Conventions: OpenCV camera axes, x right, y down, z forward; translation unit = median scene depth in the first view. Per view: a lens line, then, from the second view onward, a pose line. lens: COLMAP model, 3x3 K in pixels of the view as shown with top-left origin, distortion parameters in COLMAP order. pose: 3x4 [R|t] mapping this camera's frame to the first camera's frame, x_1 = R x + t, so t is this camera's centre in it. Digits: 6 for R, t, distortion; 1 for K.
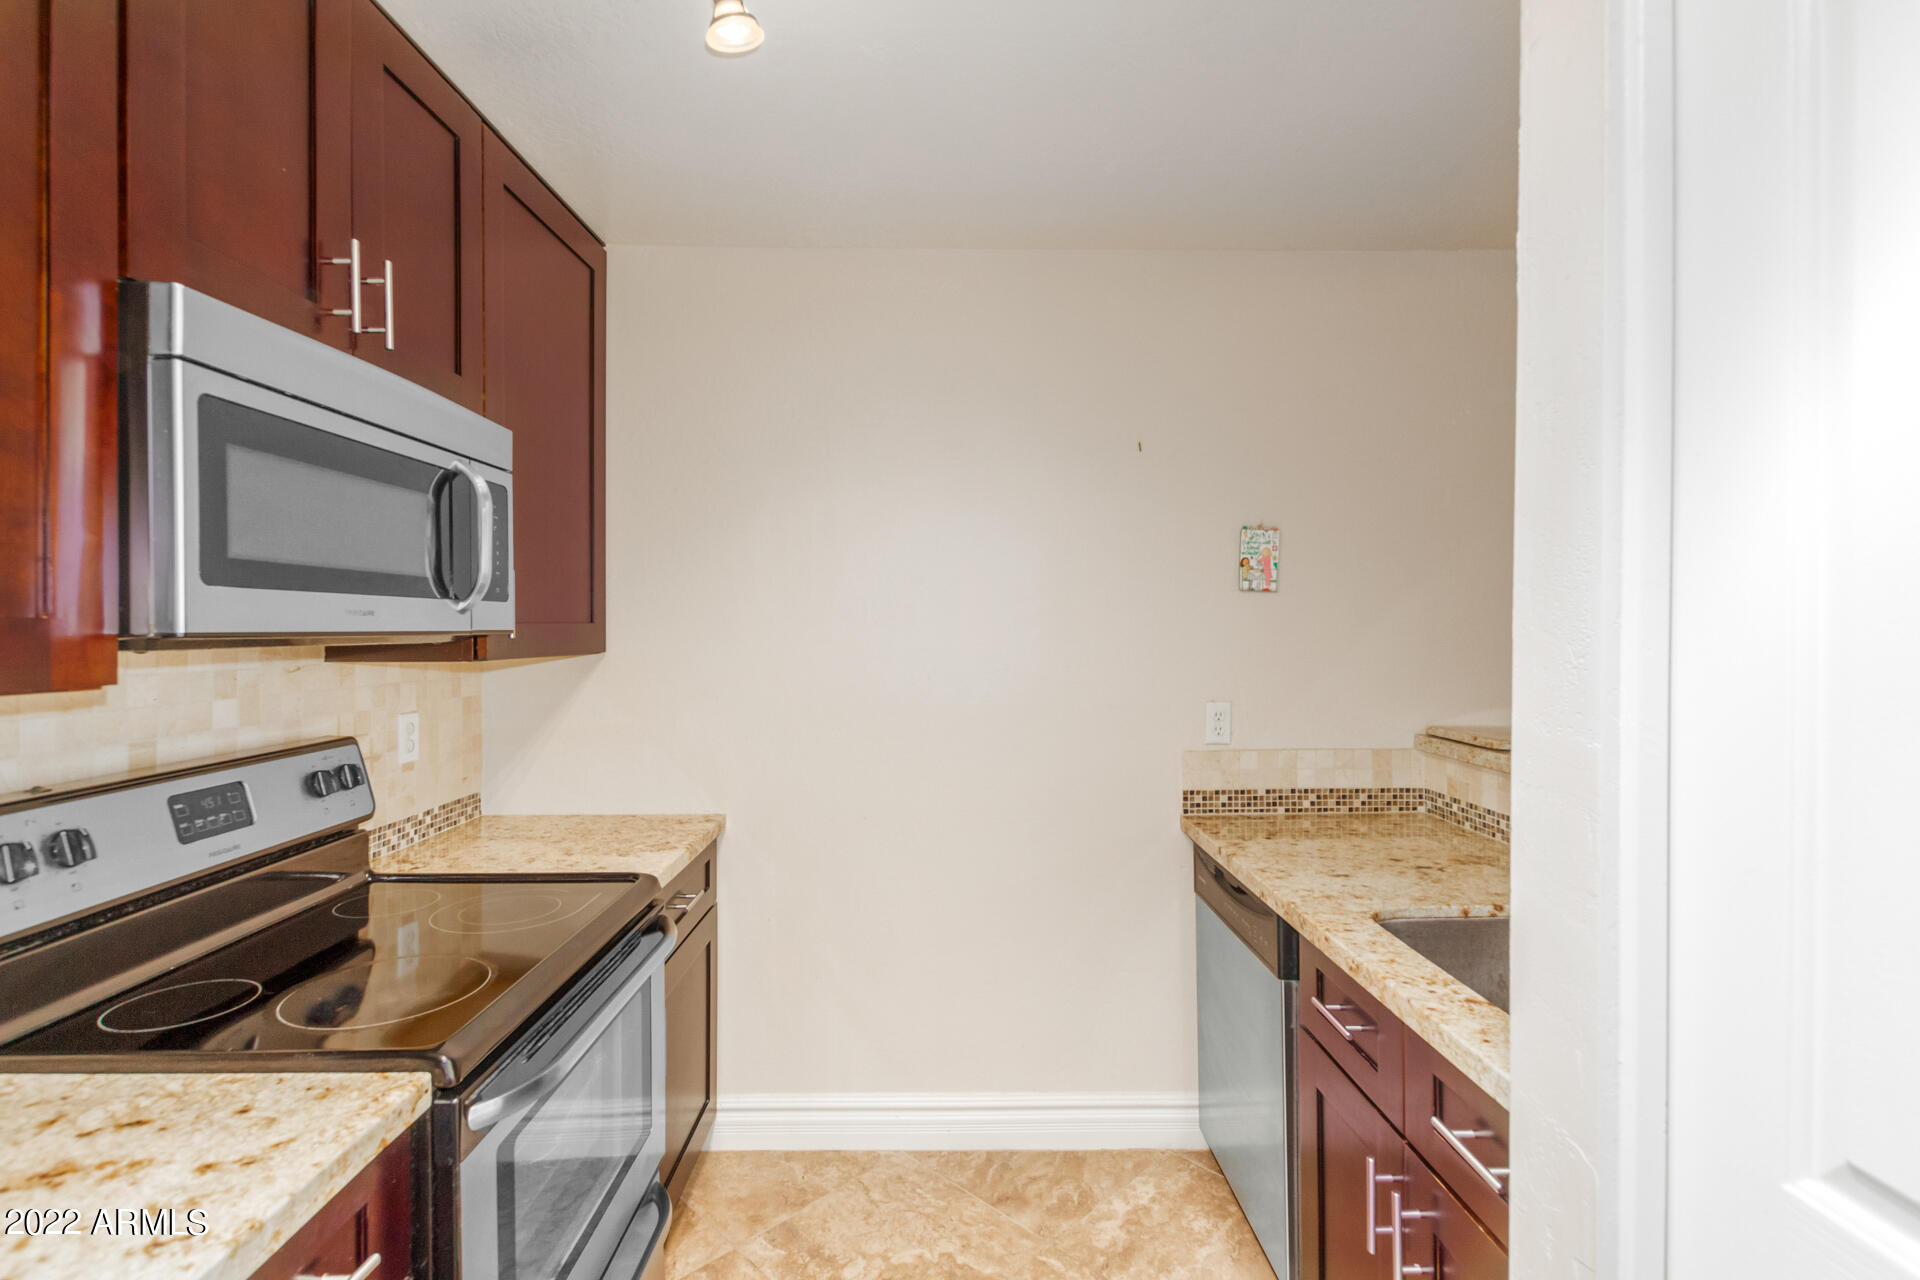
lens RADIAL K [[872.6, 0, 961.1], [0, 872.6, 637.2], [0, 0, 1]] dist [0.001070, -0.001504]
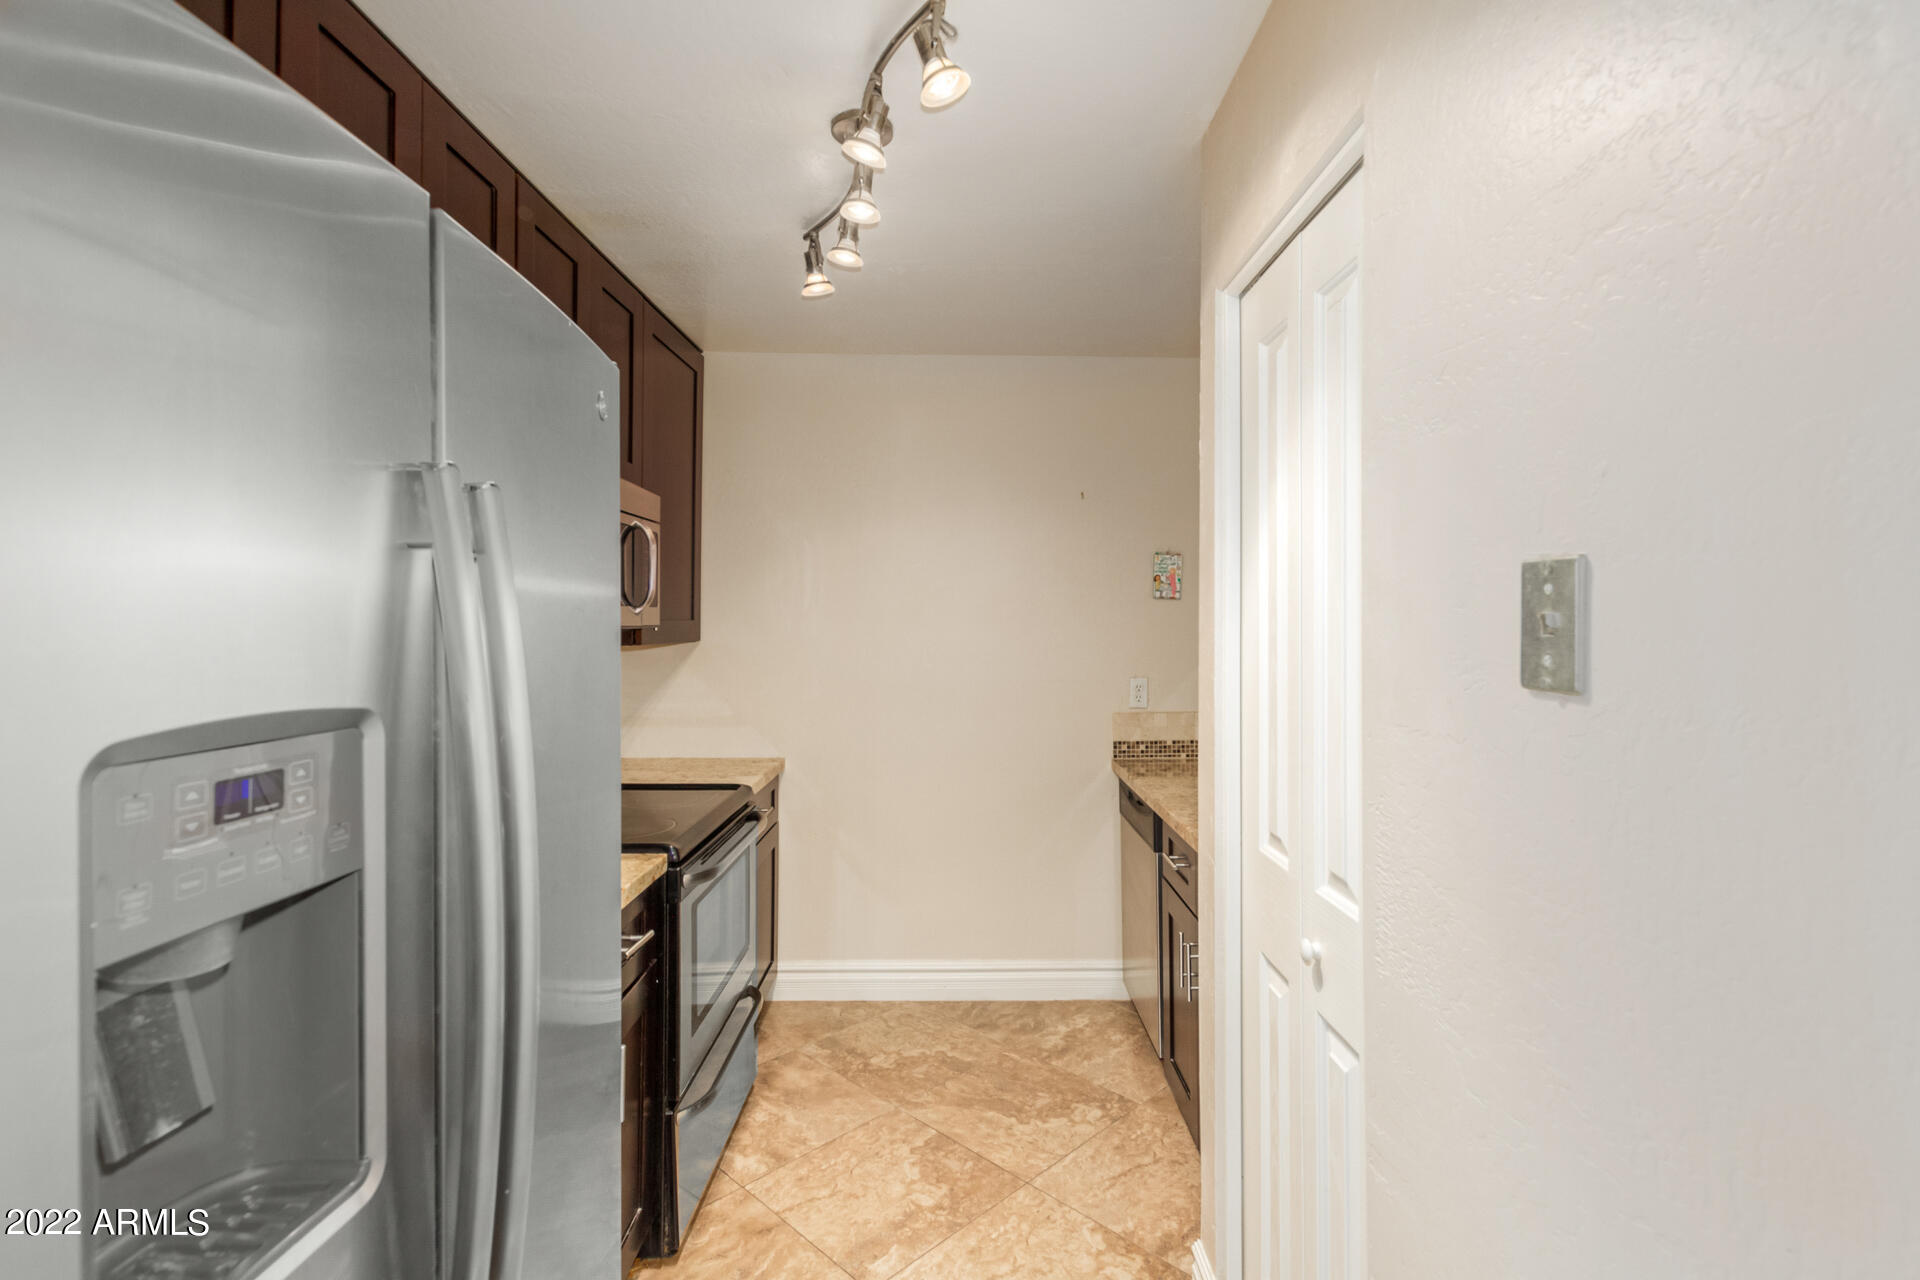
lens RADIAL K [[872.6, 0, 969.4], [0, 872.6, 626.1], [0, 0, 1]] dist [0.001070, -0.001504]
pose [[0.999981, 0.003161, -0.005281, 0.033891], [-0.003197, 0.999971, -0.006963, 0.002012], [0.005259, 0.006980, 0.999962, -0.429359]]
